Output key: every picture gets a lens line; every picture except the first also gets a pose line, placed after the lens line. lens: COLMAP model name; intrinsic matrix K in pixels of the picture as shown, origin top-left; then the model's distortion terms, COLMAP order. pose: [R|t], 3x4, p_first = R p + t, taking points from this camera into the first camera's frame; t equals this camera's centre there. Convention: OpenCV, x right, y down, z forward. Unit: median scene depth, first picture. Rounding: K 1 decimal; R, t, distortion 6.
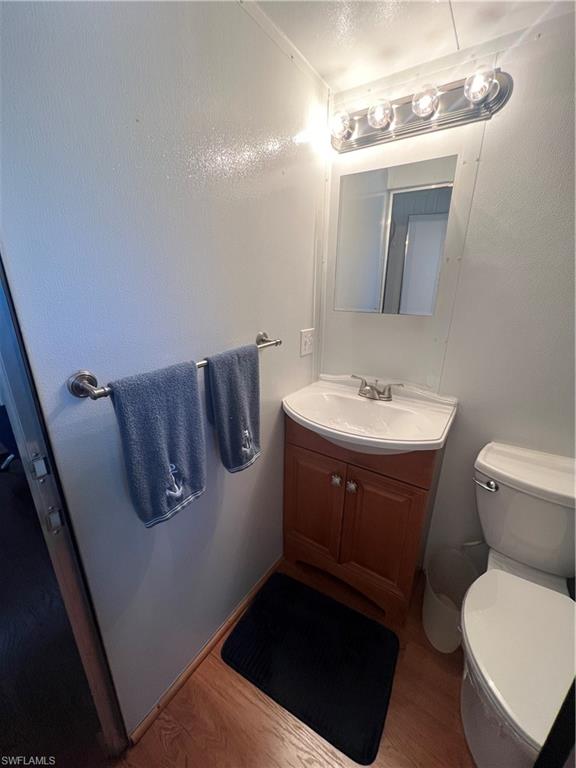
lens RADIAL K [[308.3, 0, 289.6], [0, 308.3, 385.0], [0, 0, 1]] dist [-0.002477, 0.000914]
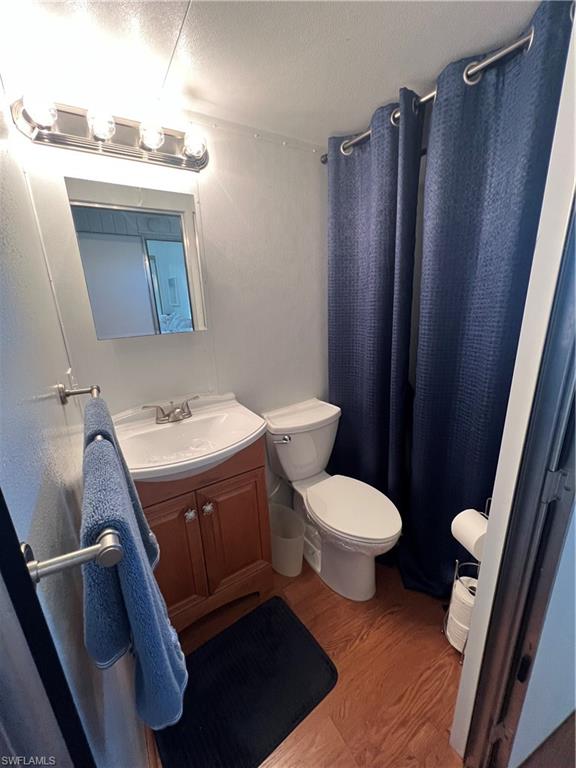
lens RADIAL K [[308.3, 0, 287.8], [0, 308.3, 385.2], [0, 0, 1]] dist [-0.002477, 0.000914]
pose [[0.397878, -0.278859, 0.874031, -0.437211], [0.324583, 0.933857, 0.150189, -0.098764], [-0.858102, 0.223939, 0.462074, 0.240689]]
